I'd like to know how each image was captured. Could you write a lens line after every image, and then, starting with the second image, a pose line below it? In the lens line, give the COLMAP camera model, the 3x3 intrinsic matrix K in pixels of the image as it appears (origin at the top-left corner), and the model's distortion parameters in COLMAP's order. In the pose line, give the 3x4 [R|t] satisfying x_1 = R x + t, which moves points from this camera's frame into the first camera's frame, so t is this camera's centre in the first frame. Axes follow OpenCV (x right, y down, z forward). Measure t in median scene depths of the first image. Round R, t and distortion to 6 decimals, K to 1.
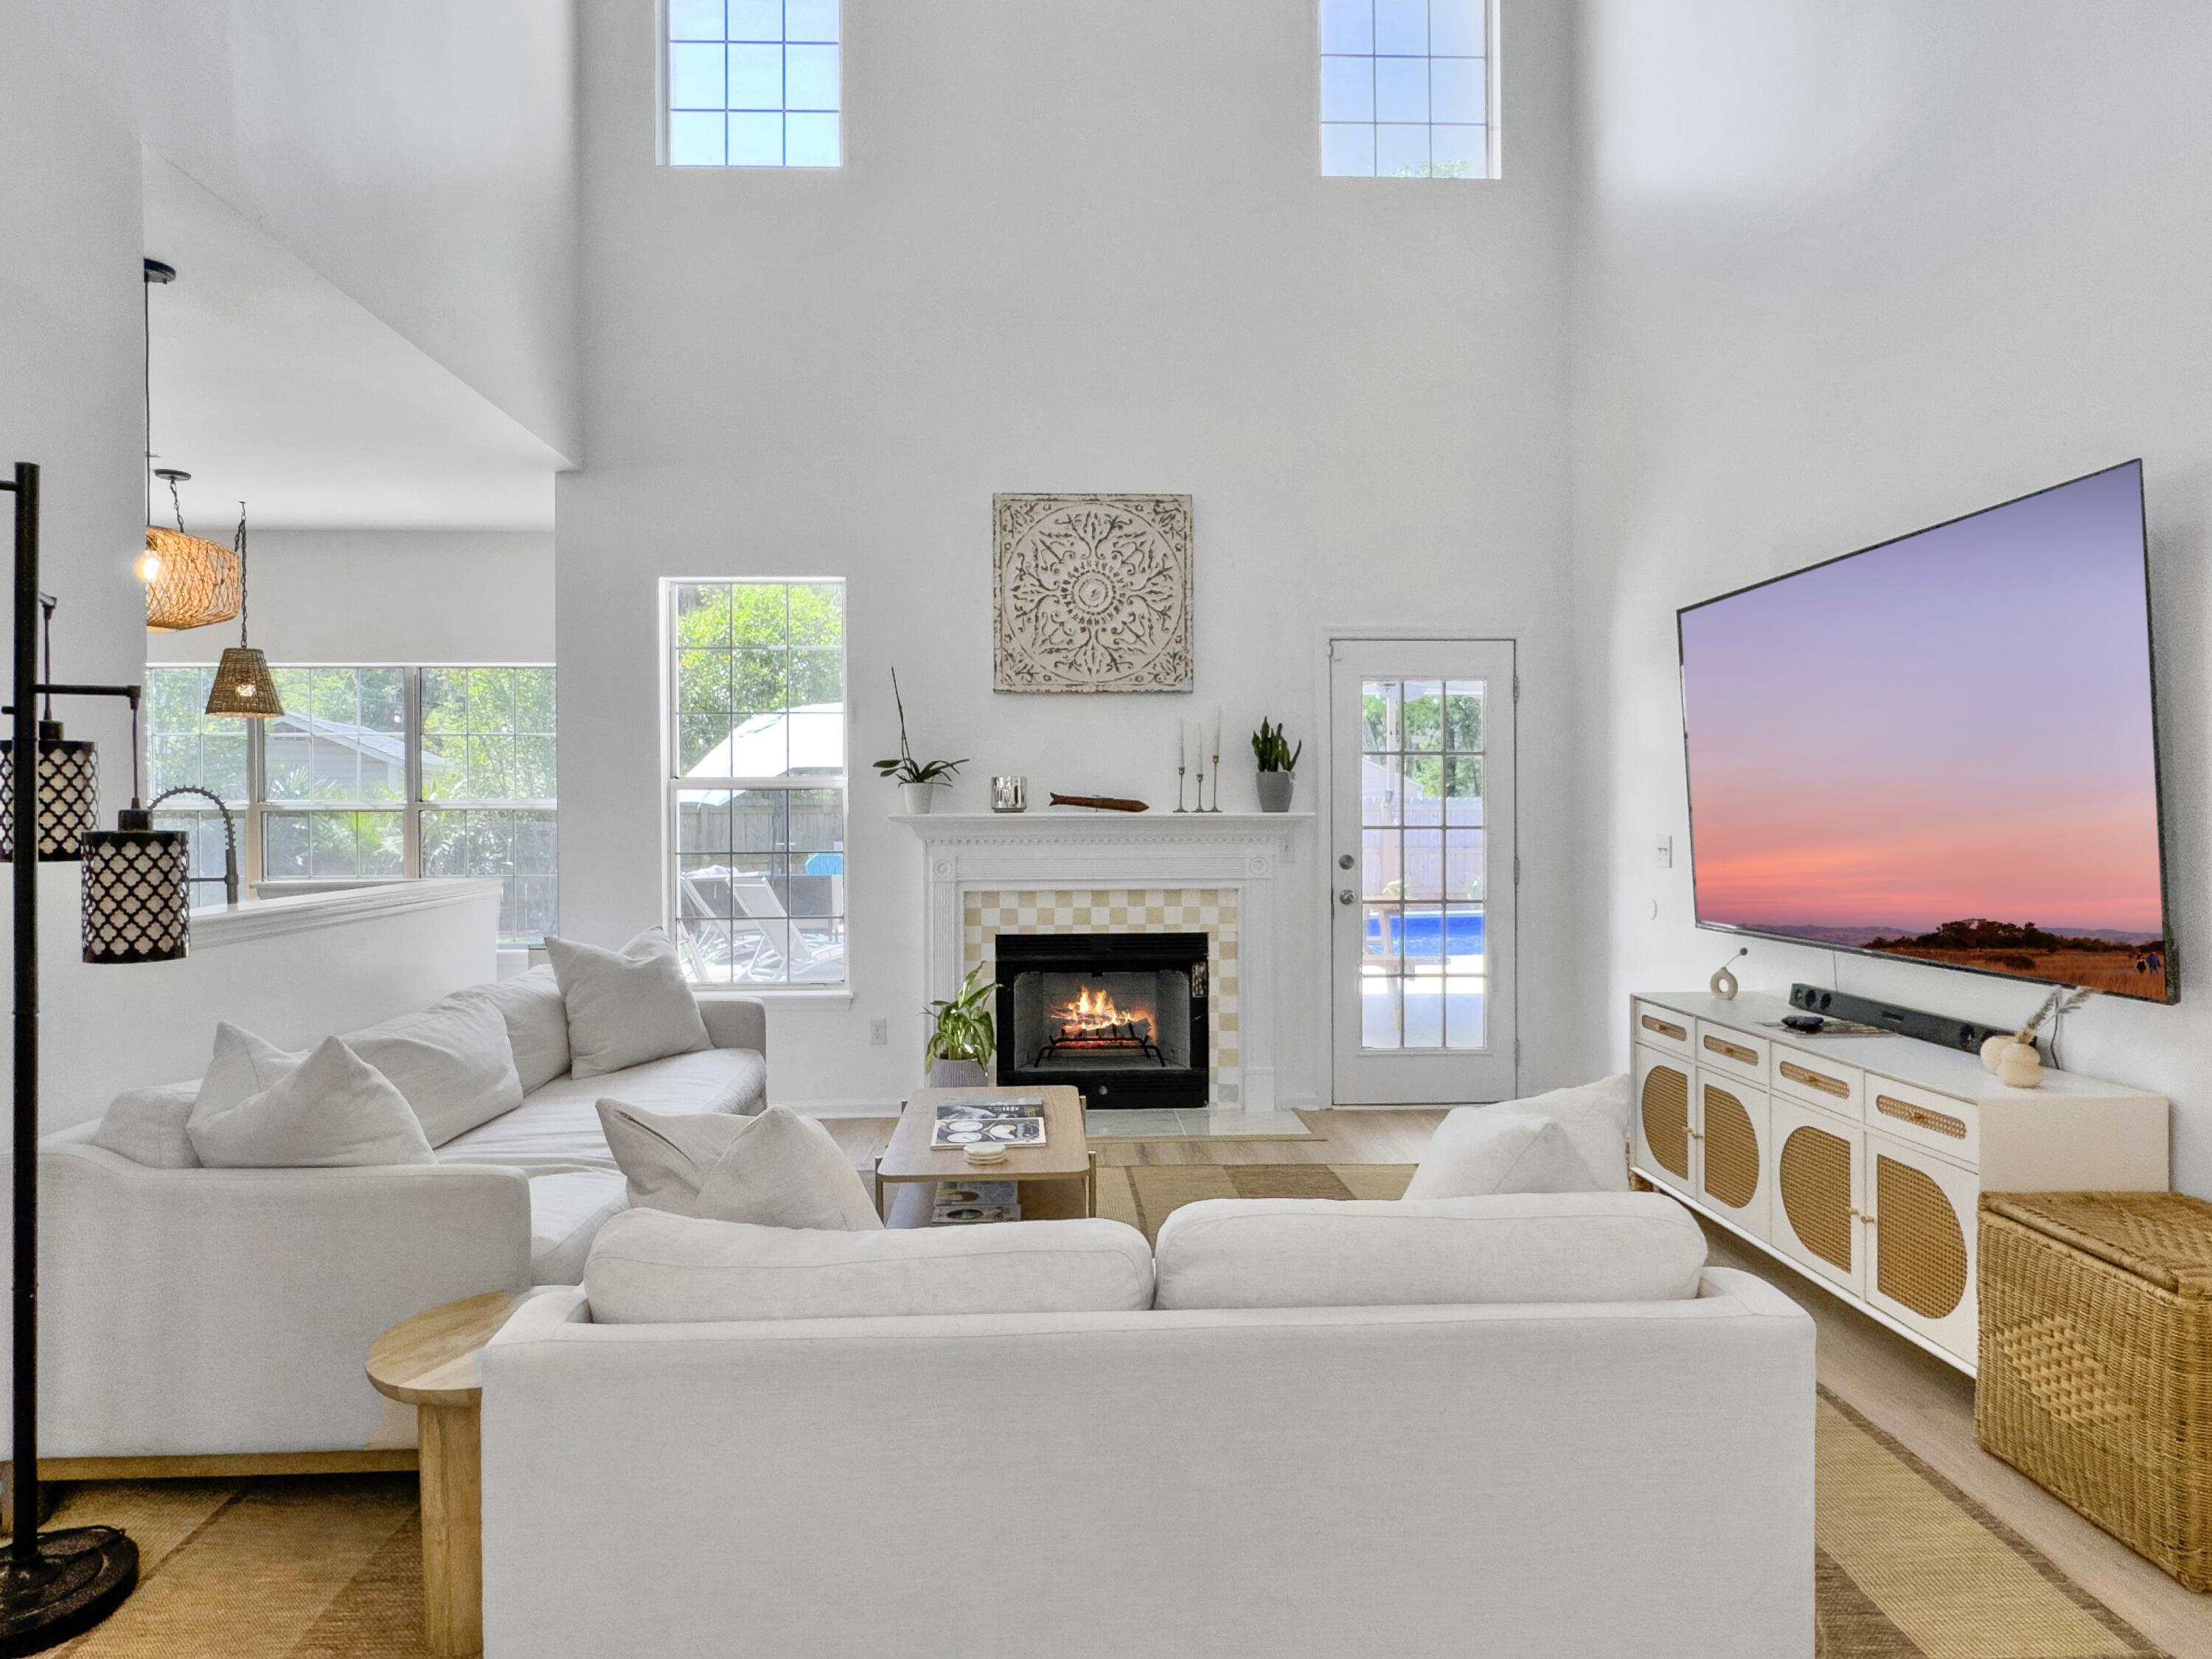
lens RADIAL K [[1331.9, 0, 1105.2], [0, 1331.9, 820.9], [0, 0, 1]] dist [-0.006403, 0.005818]
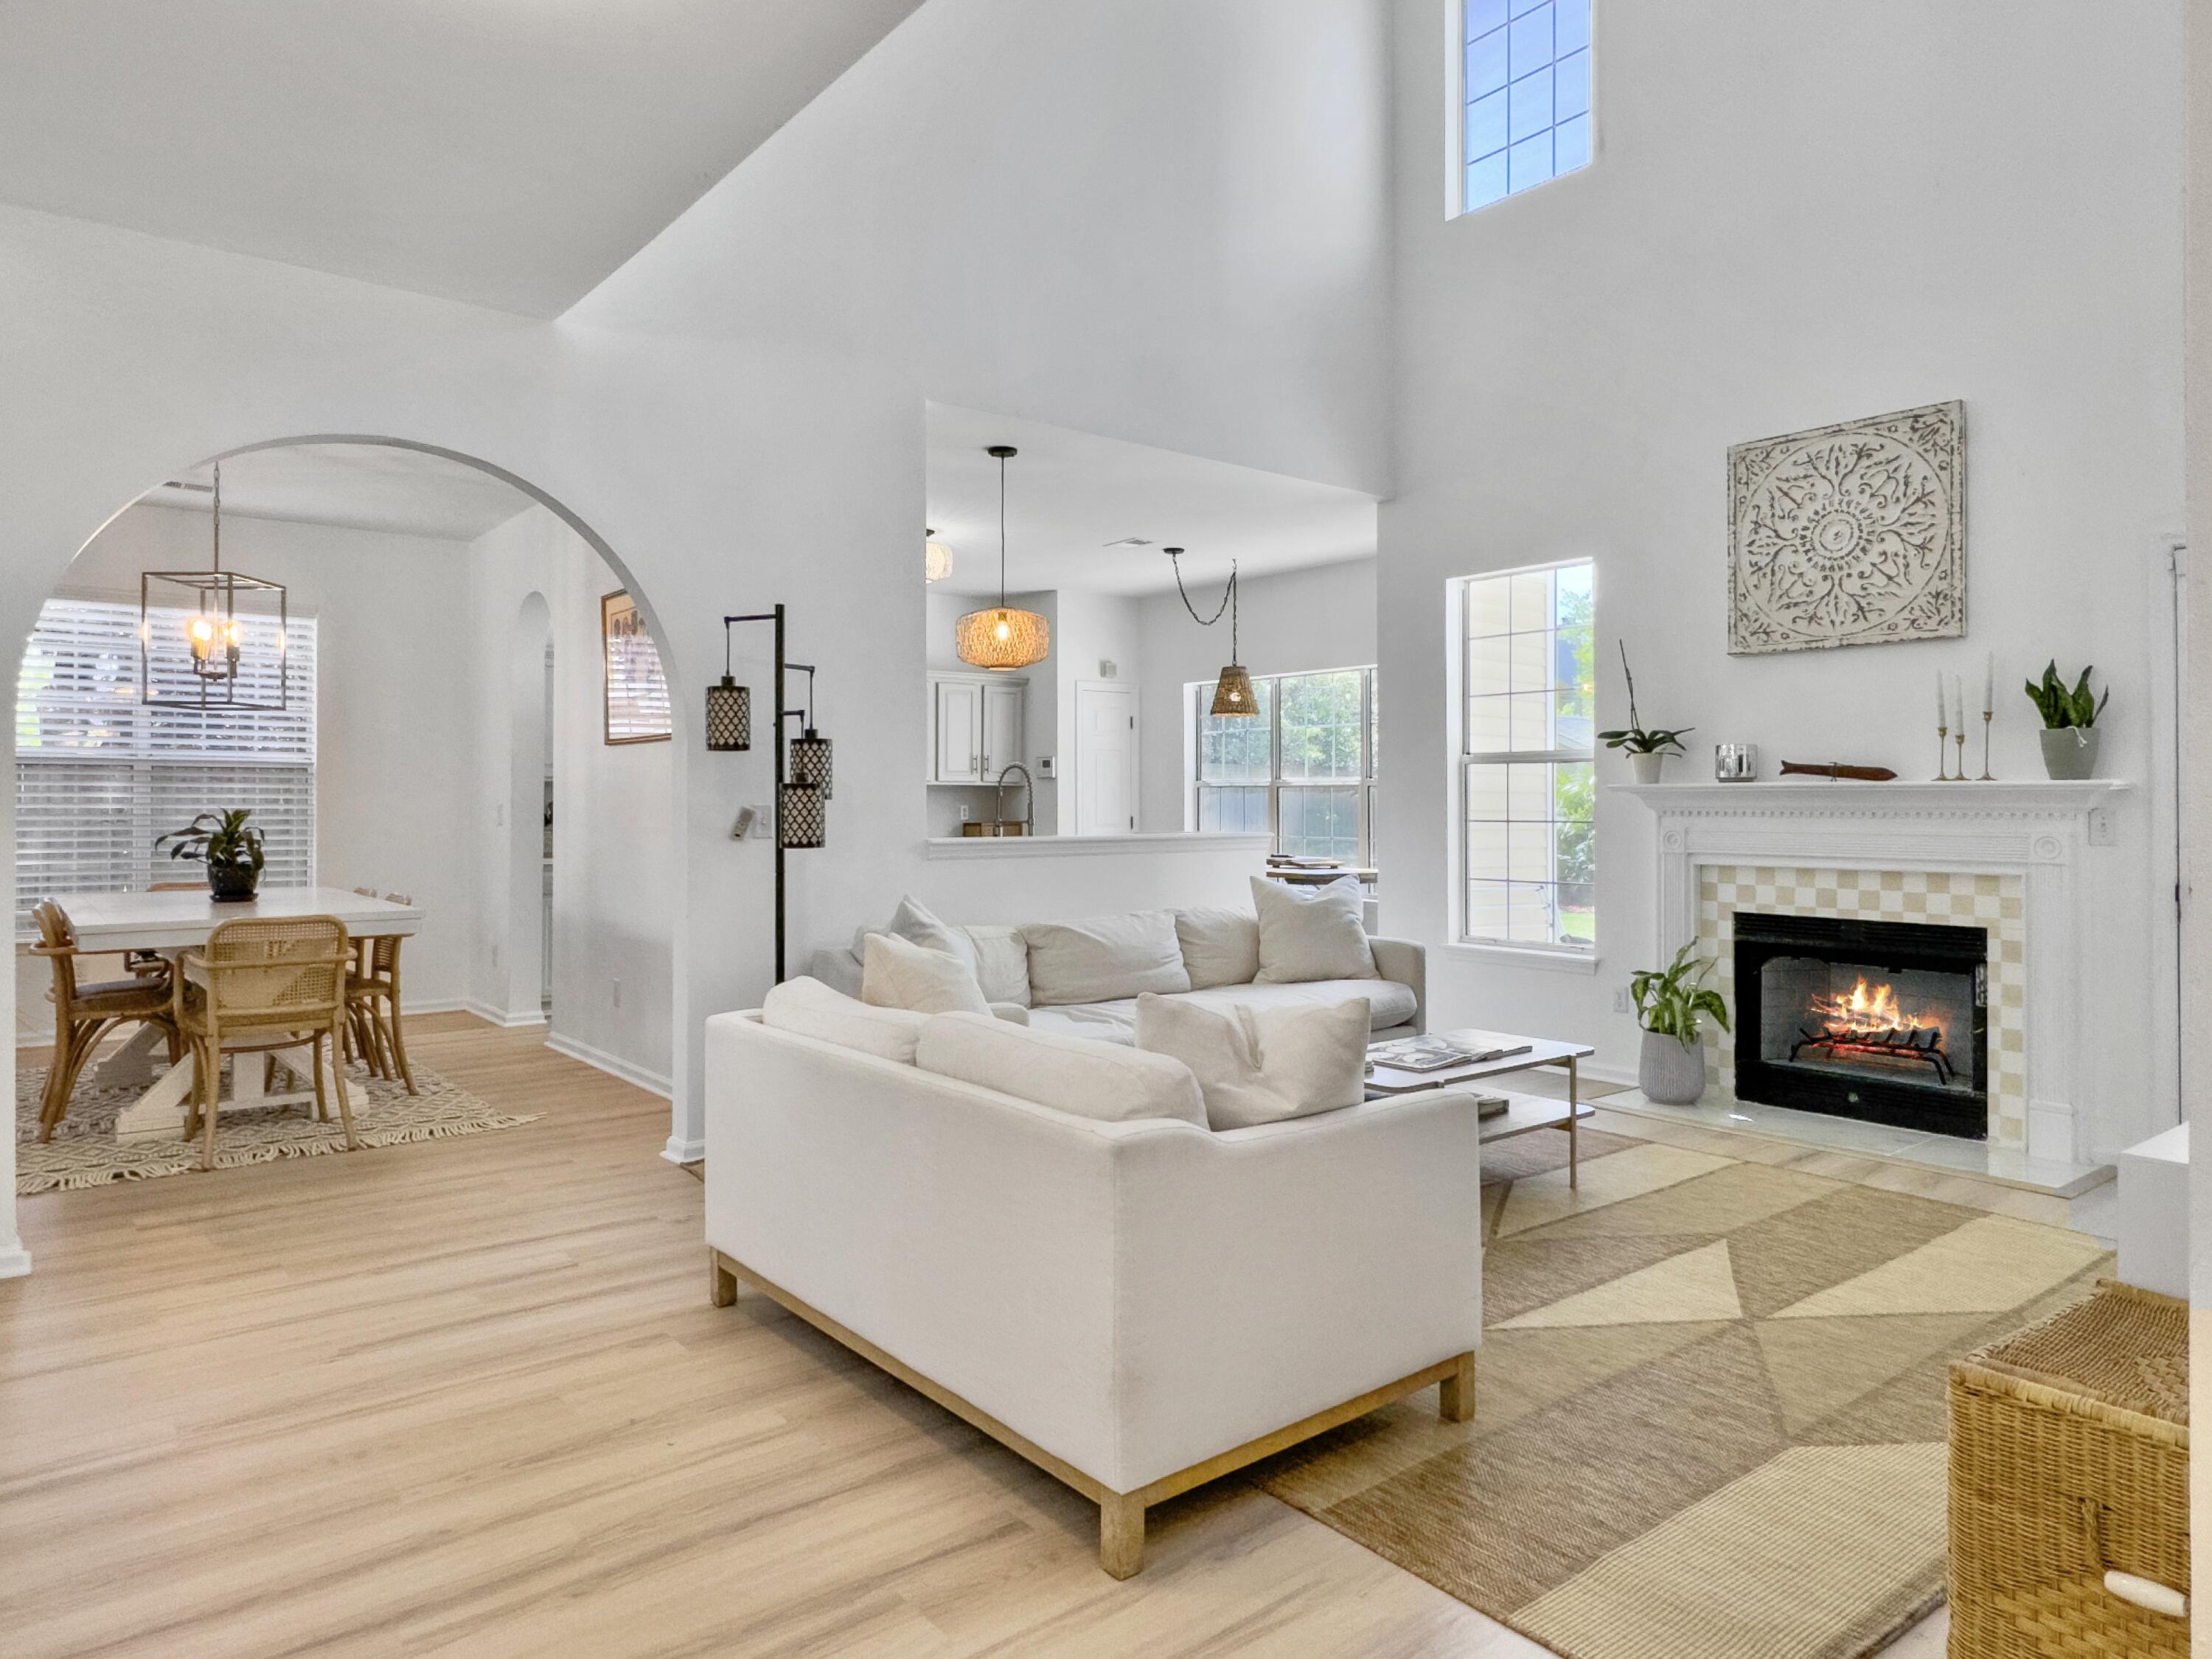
lens RADIAL K [[1374.1, 0, 1083.2], [0, 1374.1, 796.7], [0, 0, 1]] dist [0.007734, -0.010205]
pose [[0.581144, 0.002517, -0.813797, 0.448418], [-0.009920, 0.999943, -0.003991, 0.012385], [0.813740, 0.010392, 0.581135, 0.055797]]
